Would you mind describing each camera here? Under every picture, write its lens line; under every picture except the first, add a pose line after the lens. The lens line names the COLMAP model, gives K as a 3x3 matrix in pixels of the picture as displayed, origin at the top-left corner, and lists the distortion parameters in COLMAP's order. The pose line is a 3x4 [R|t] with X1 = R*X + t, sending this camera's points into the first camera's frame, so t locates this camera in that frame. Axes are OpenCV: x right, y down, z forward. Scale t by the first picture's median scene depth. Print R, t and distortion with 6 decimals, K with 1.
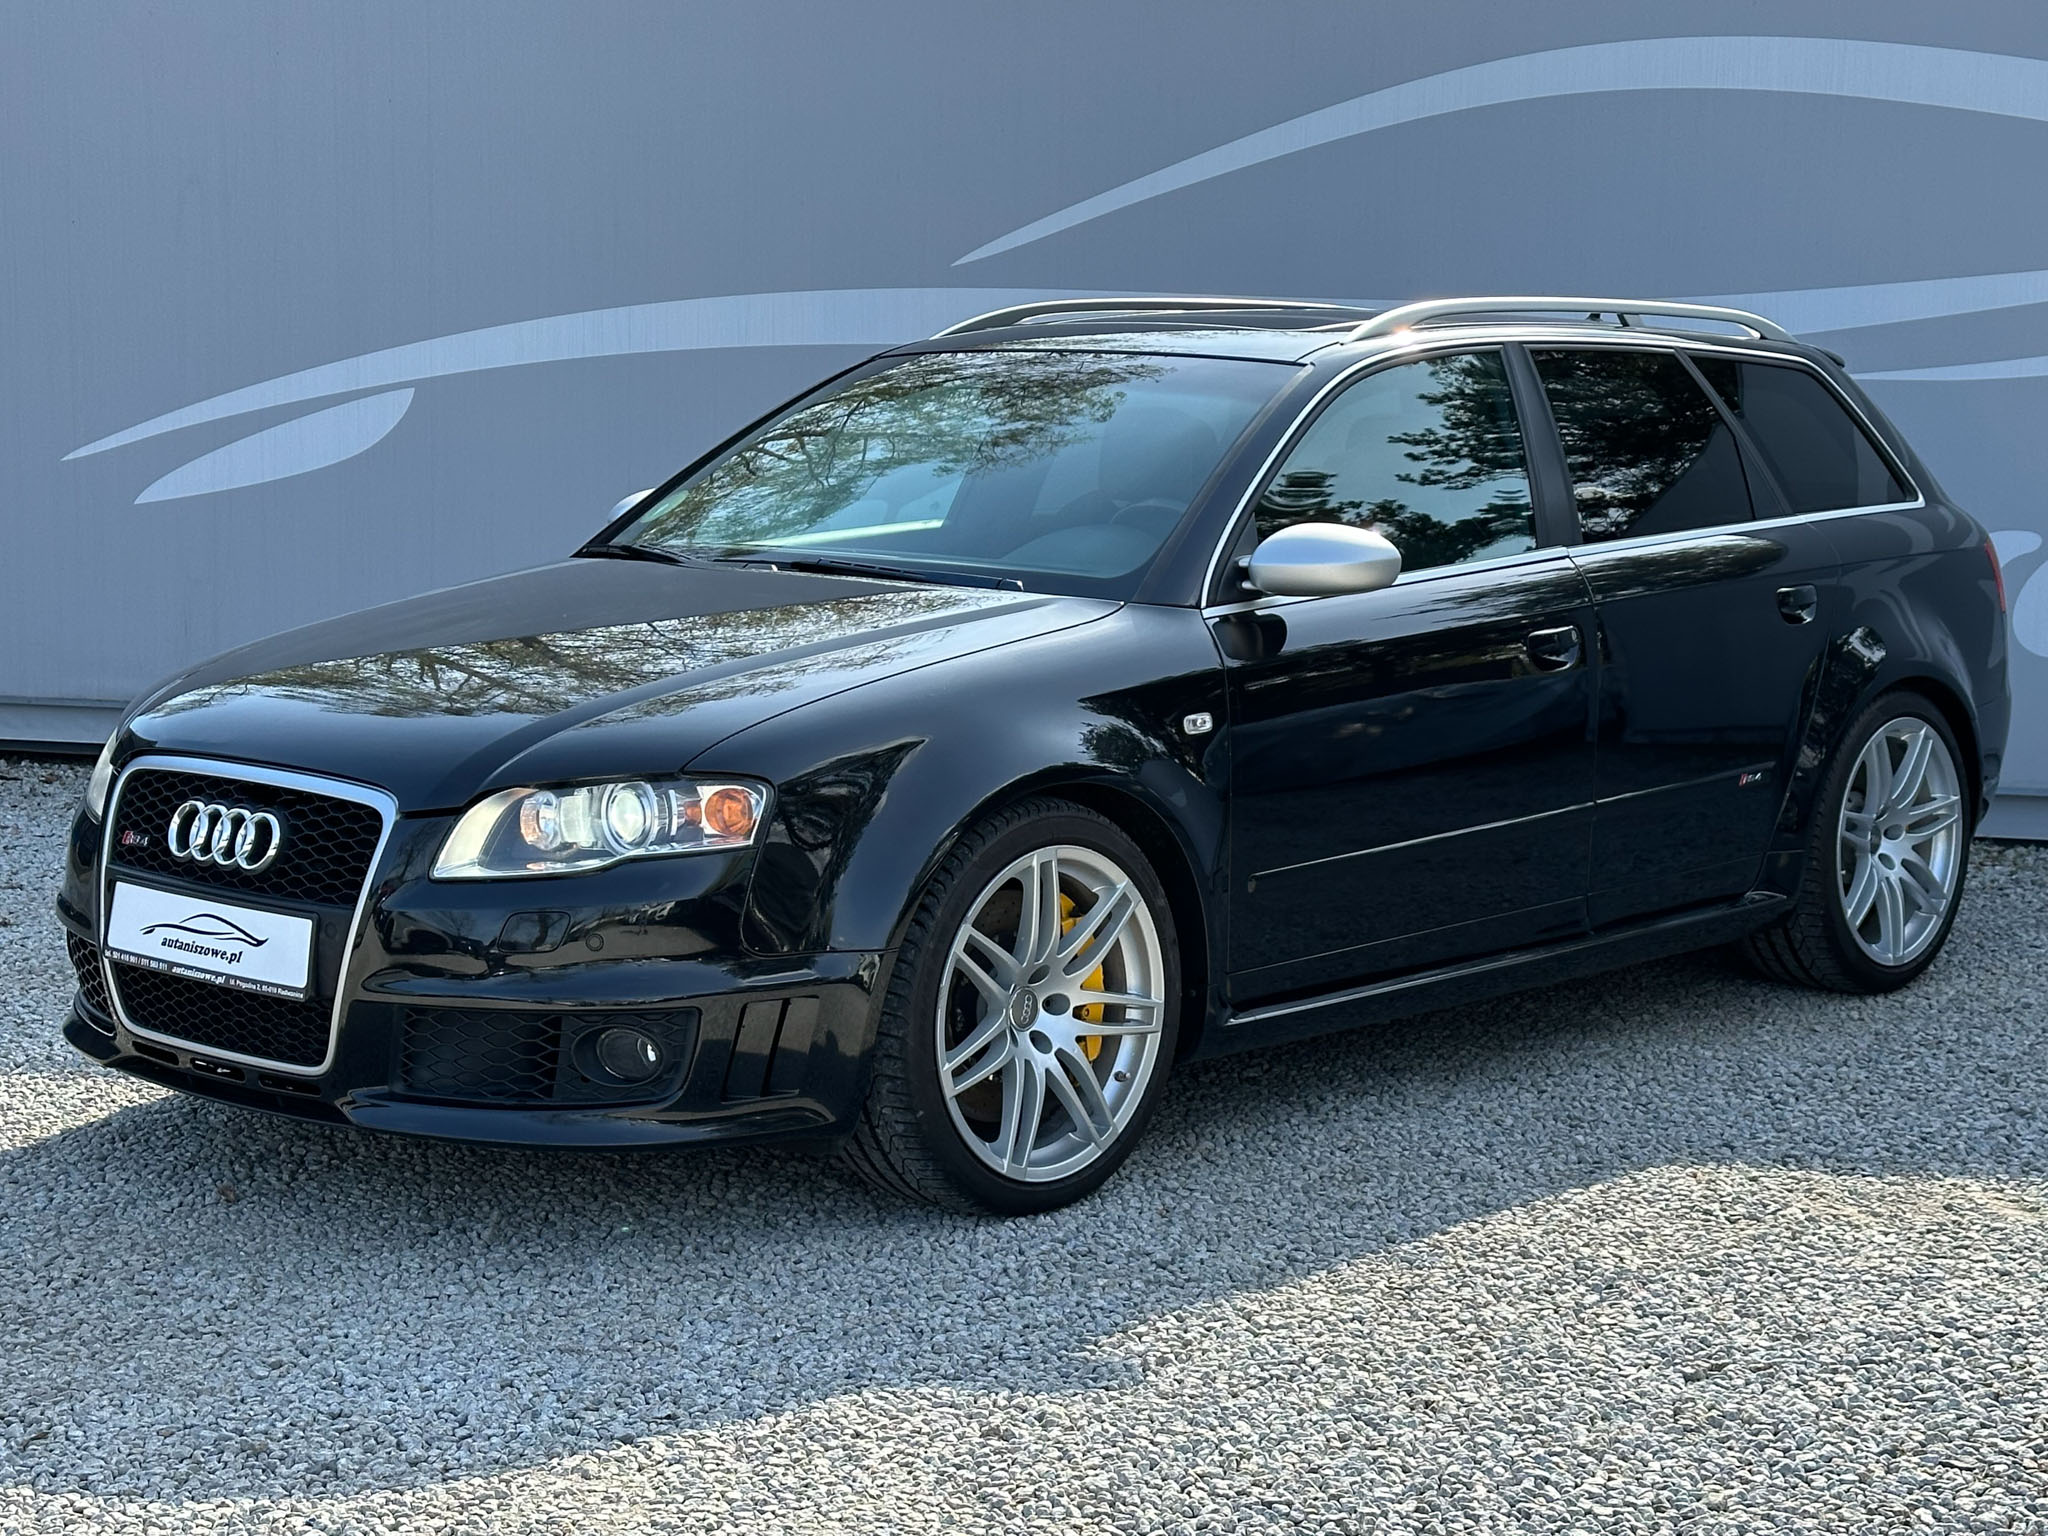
lens RADIAL K [[3412.0, 0, 1024.0], [0, 3412.0, 768.0], [0, 0, 1]] dist [0.156124, -0.166564]
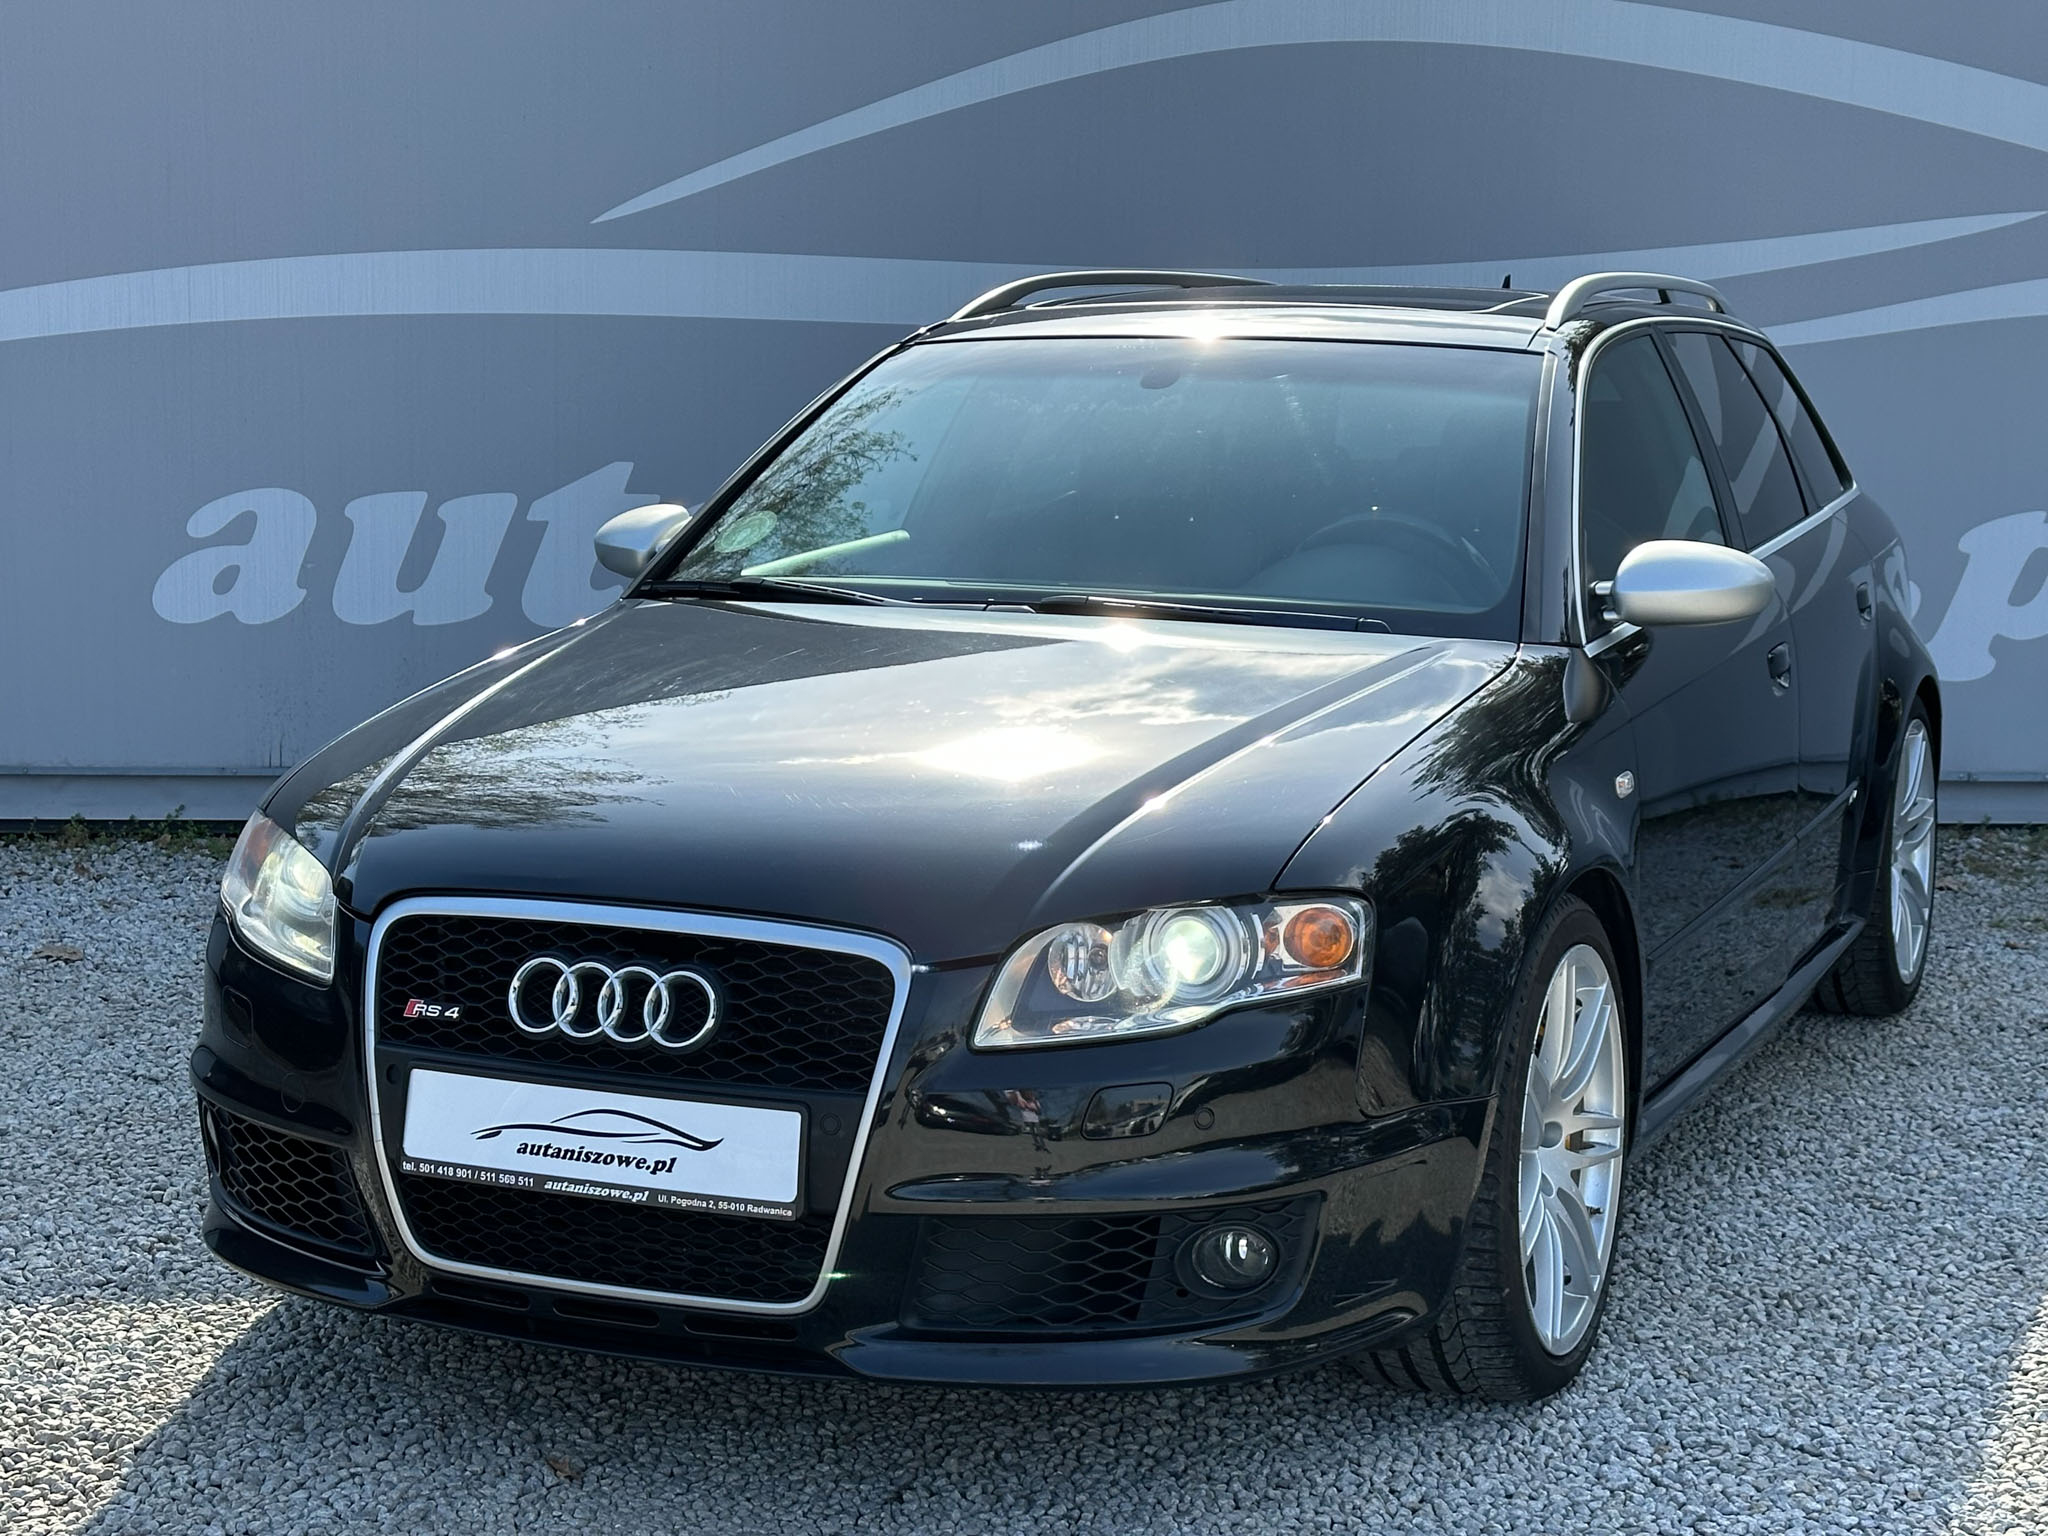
lens RADIAL K [[3412.0, 0, 1024.0], [0, 3412.0, 768.0], [0, 0, 1]] dist [0.156124, -0.166564]
pose [[0.943988, -0.045289, 0.326857, -0.390609], [0.040006, 0.998938, 0.022872, -0.045369], [-0.327545, -0.008515, 0.944797, 0.262446]]
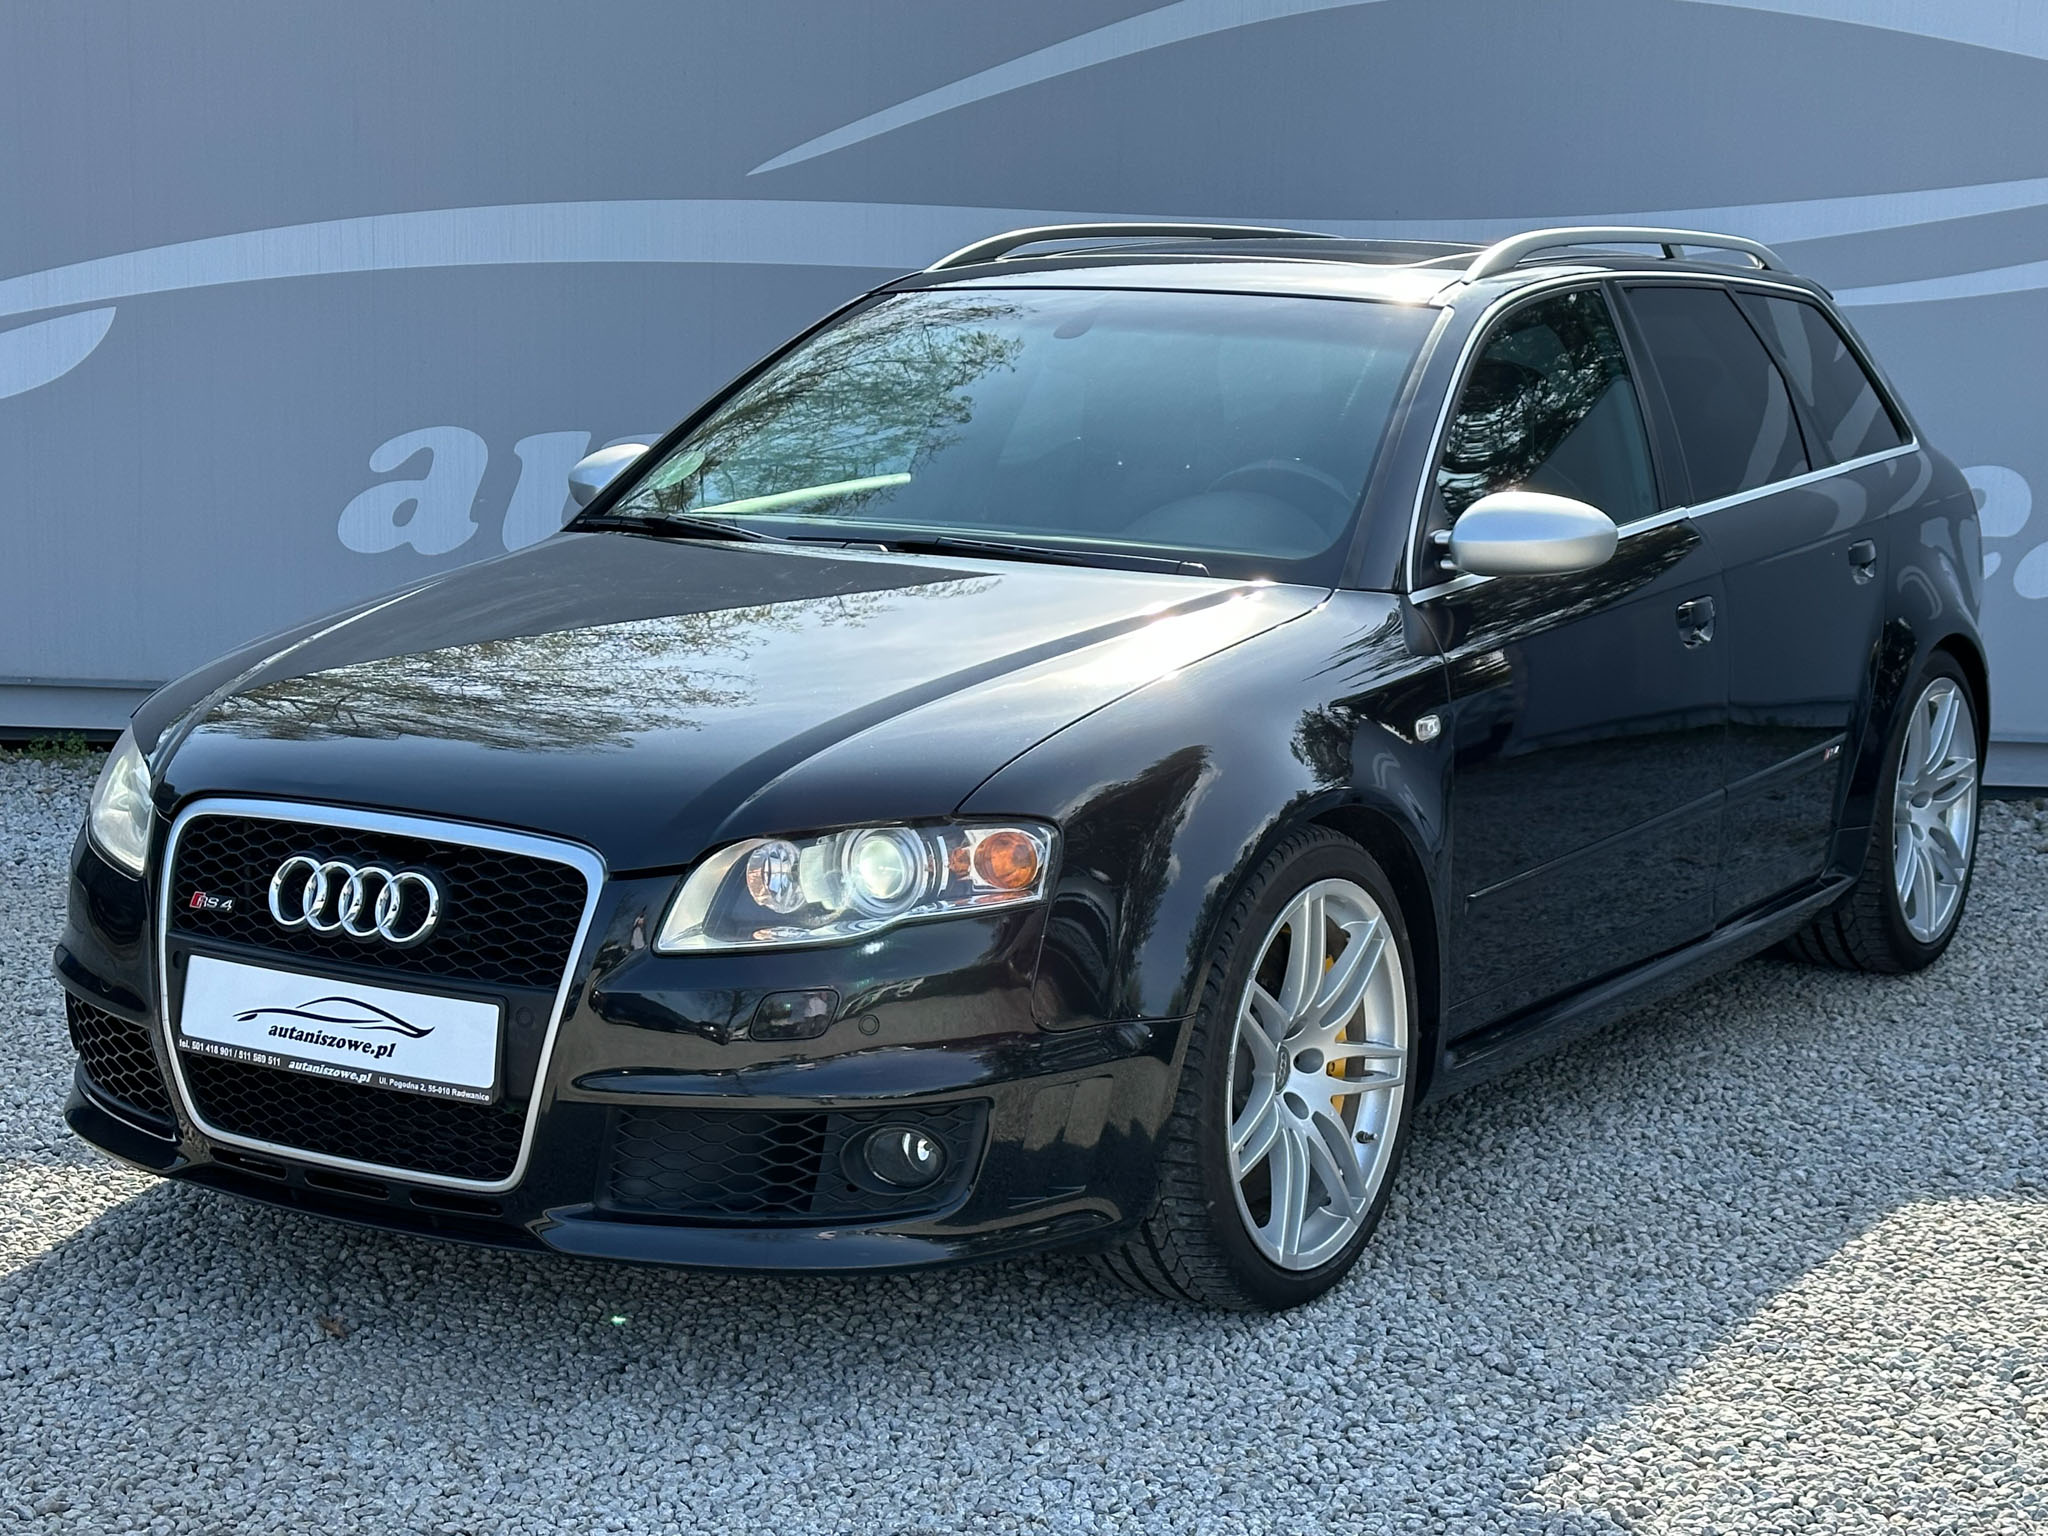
lens RADIAL K [[3412.0, 0, 1024.0], [0, 3412.0, 768.0], [0, 0, 1]] dist [0.156124, -0.166564]
pose [[0.982519, -0.023727, 0.184646, -0.226008], [0.017829, 0.999278, 0.033539, -0.036209], [-0.185309, -0.029660, 0.982233, 0.170242]]
